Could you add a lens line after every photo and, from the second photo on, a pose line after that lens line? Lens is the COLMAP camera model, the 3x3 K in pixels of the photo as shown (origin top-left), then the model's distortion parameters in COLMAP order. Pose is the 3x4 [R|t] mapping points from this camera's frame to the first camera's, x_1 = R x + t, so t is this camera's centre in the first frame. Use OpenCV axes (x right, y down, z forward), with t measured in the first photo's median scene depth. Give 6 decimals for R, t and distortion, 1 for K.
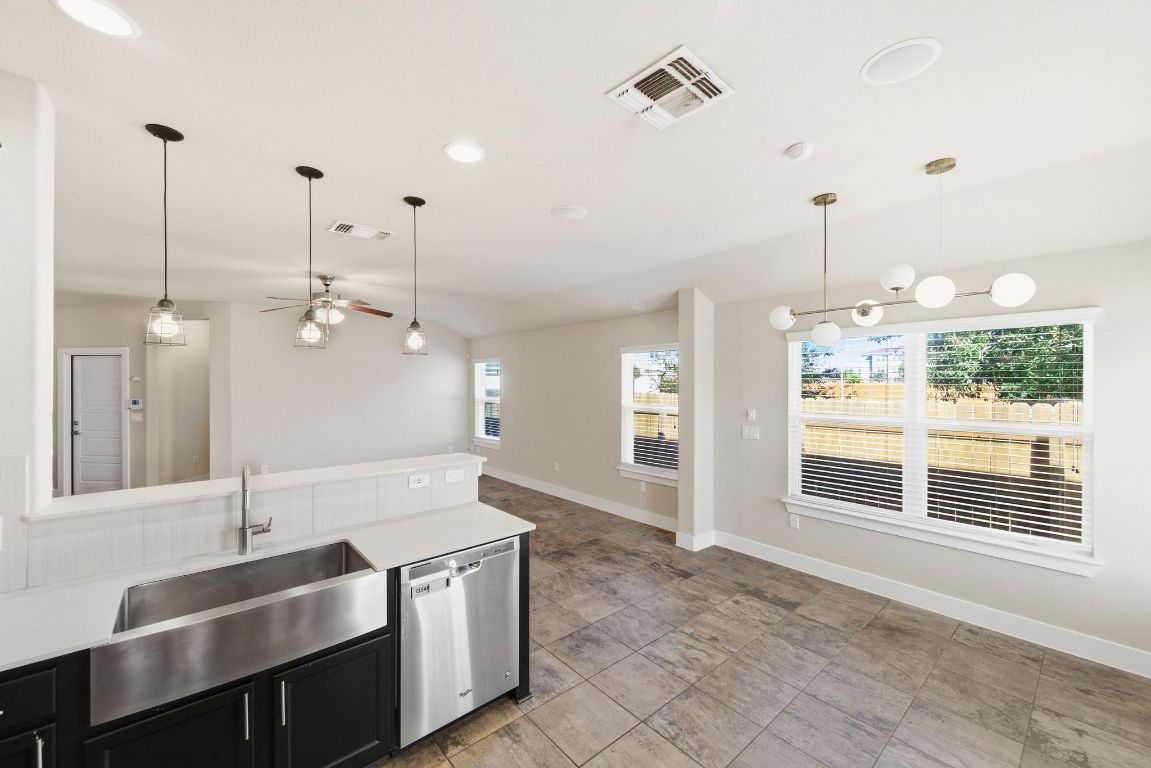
lens RADIAL K [[451.7, 0, 579.0], [0, 451.7, 384.0], [0, 0, 1]] dist [-0.000237, -0.000043]
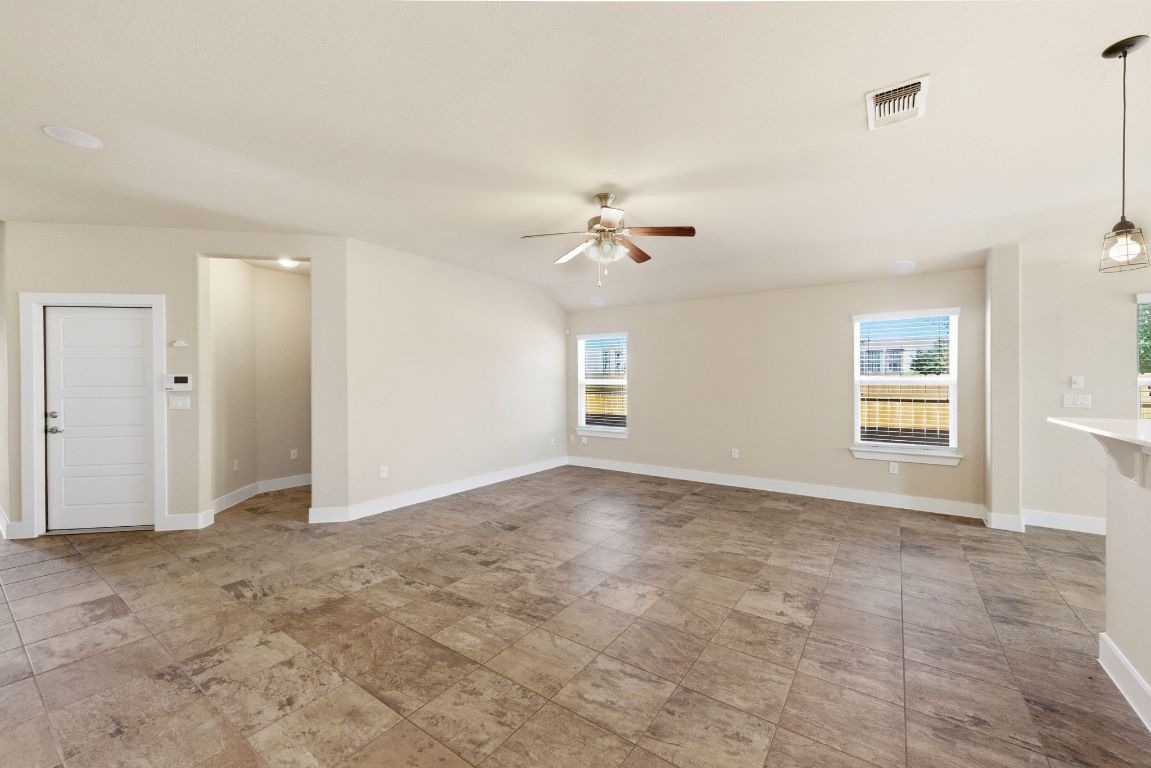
lens RADIAL K [[450.1, 0, 576.9], [0, 450.1, 385.8], [0, 0, 1]] dist [0.007043, -0.000446]
pose [[0.970715, -0.004200, 0.240198, -0.879692], [0.002434, 0.999968, 0.007648, 0.068383], [-0.240222, -0.006839, 0.970694, 0.344967]]
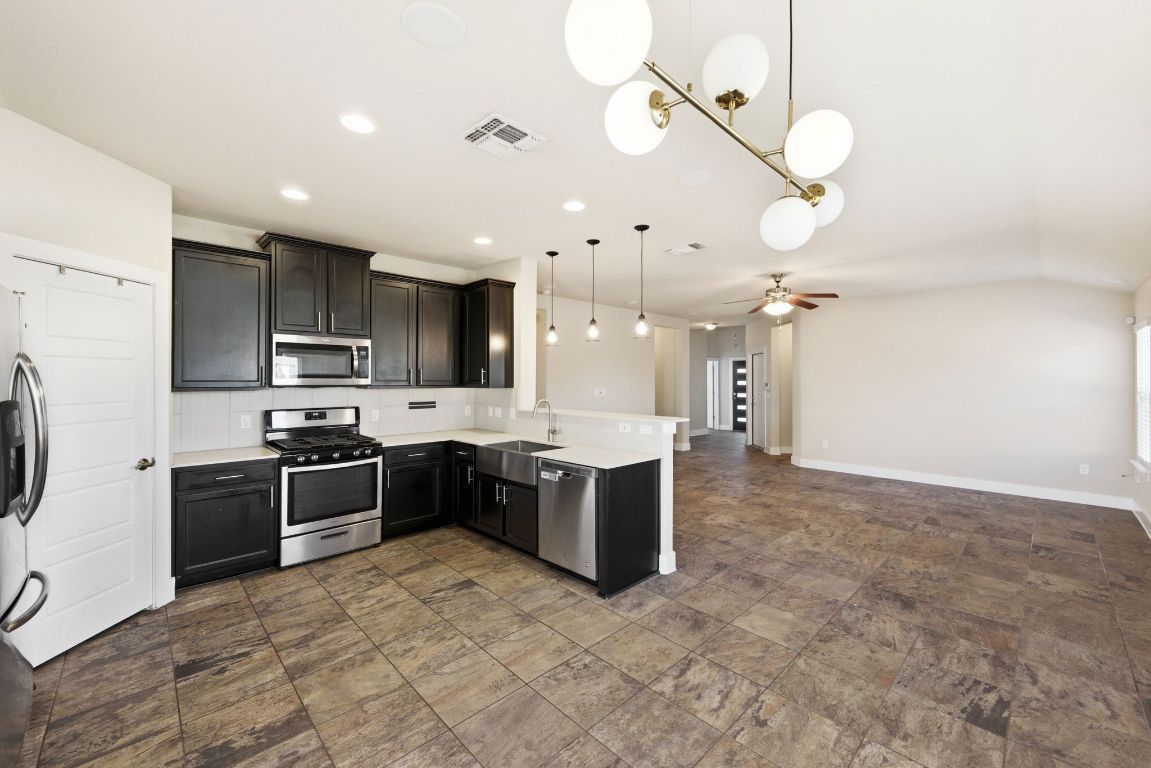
lens RADIAL K [[457.4, 0, 572.5], [0, 457.4, 377.9], [0, 0, 1]] dist [0.001641, -0.000246]
pose [[0.045230, -0.005701, -0.998960, 0.665584], [-0.003851, 0.999975, -0.005881, 0.041517], [0.998969, 0.004113, 0.045207, 0.475547]]
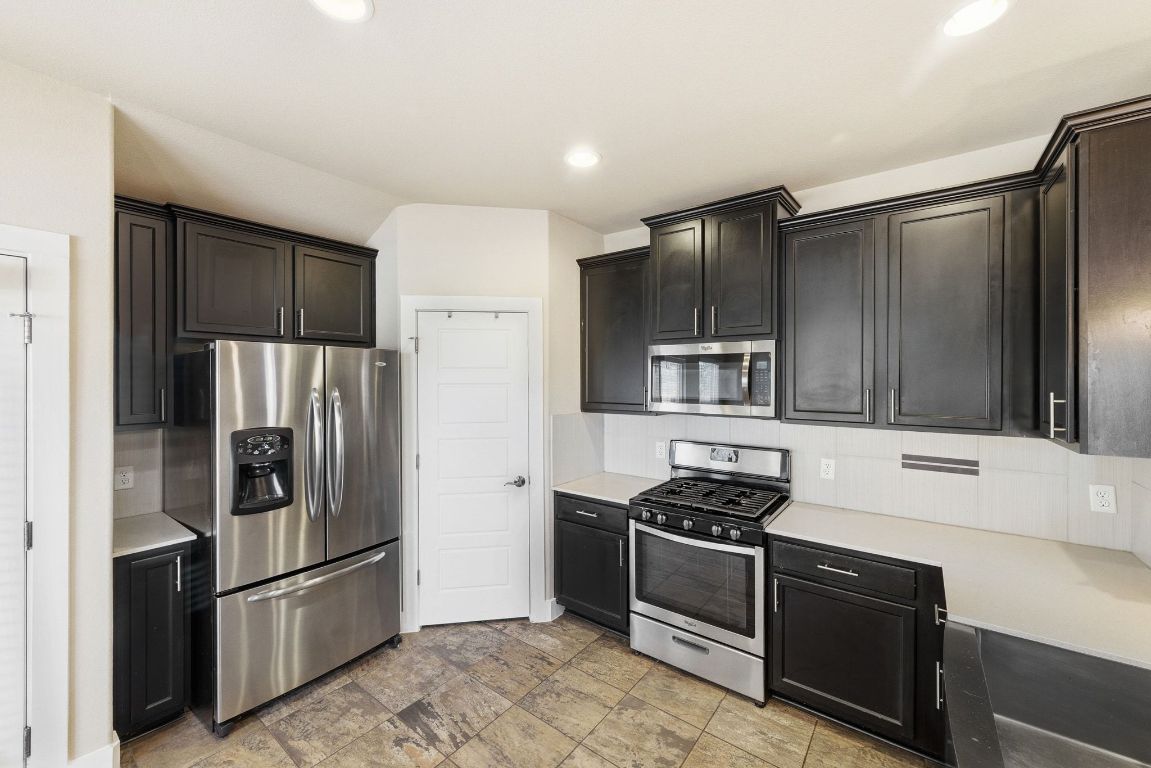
lens RADIAL K [[457.4, 0, 572.5], [0, 457.4, 377.9], [0, 0, 1]] dist [0.001641, -0.000246]
pose [[-0.978266, -0.004092, -0.207314, 0.015266], [-0.005402, 0.999969, 0.005754, -0.000013], [0.207284, 0.006749, -0.978257, 0.594708]]
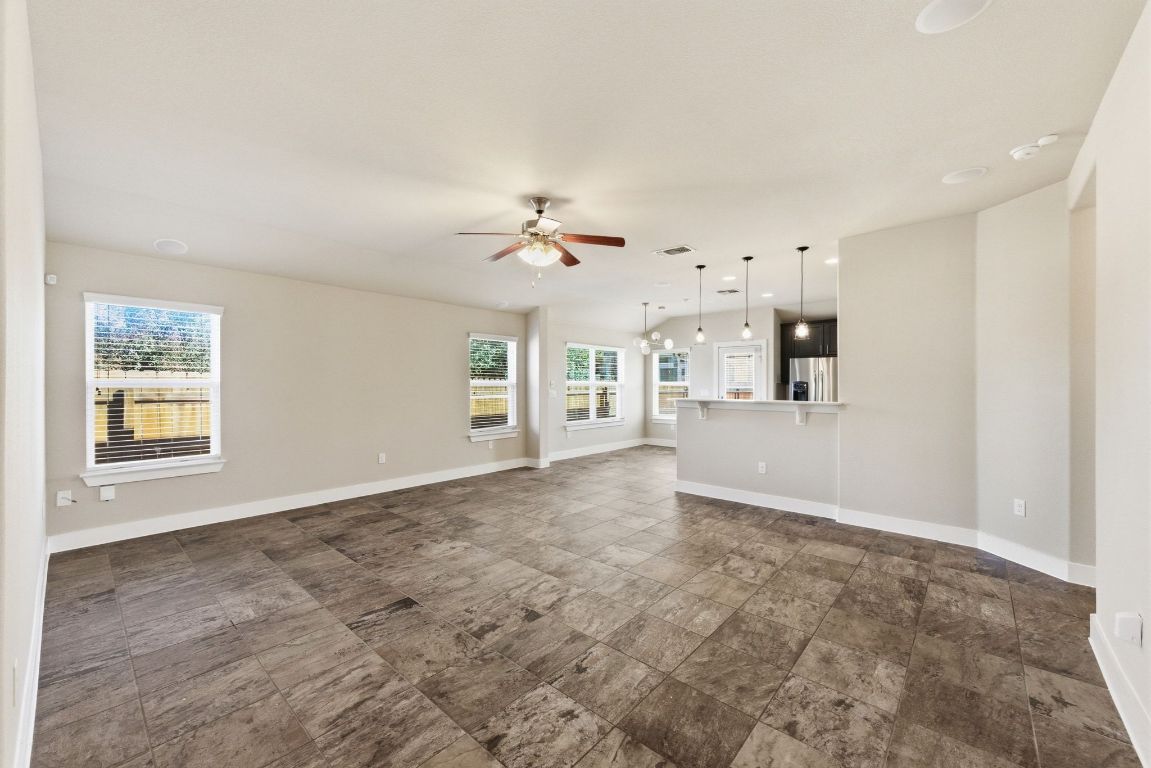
lens RADIAL K [[450.1, 0, 576.9], [0, 450.1, 385.8], [0, 0, 1]] dist [0.007043, -0.000446]
pose [[-0.130655, -0.005260, 0.991414, -1.463044], [0.000559, 0.999985, 0.005379, 0.067673], [-0.991428, 0.001257, -0.130650, 1.170273]]
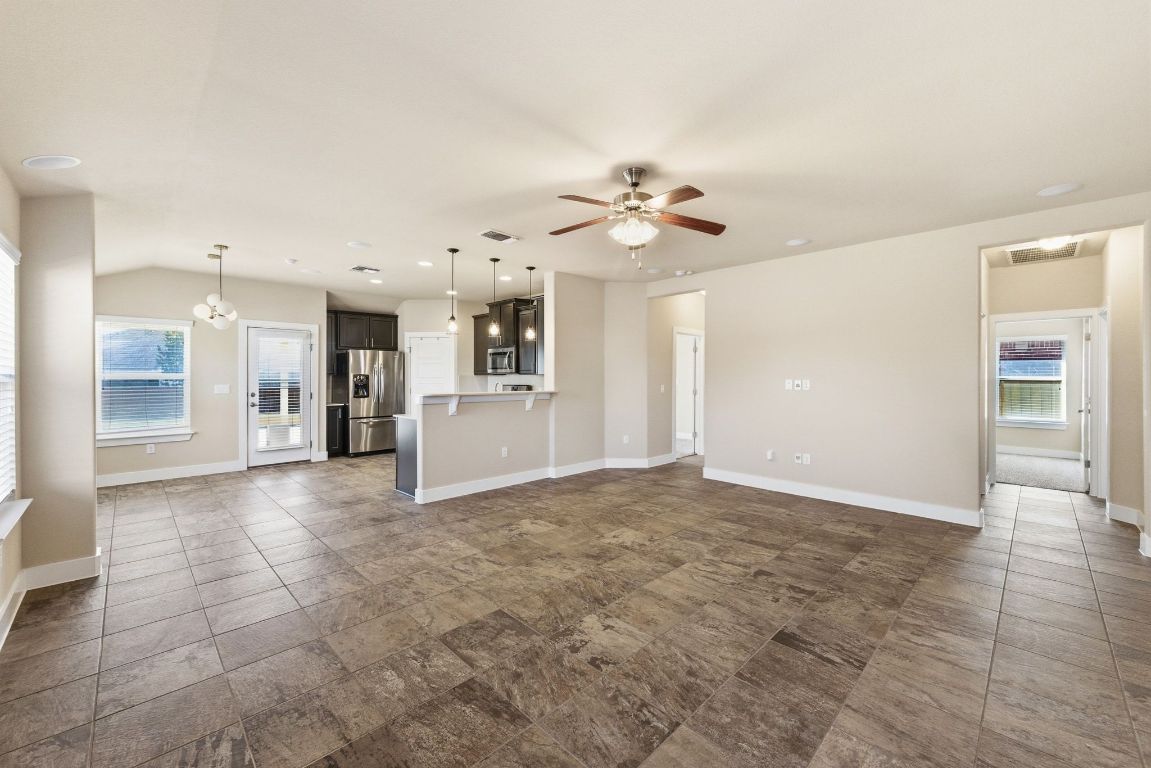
lens RADIAL K [[451.9, 0, 578.2], [0, 451.9, 386.9], [0, 0, 1]] dist [0.007636, -0.000036]
pose [[-0.997772, -0.001914, -0.066693, -0.489852], [-0.003536, 0.999701, 0.024198, 0.064646], [0.066627, 0.024380, -0.997480, 1.863406]]
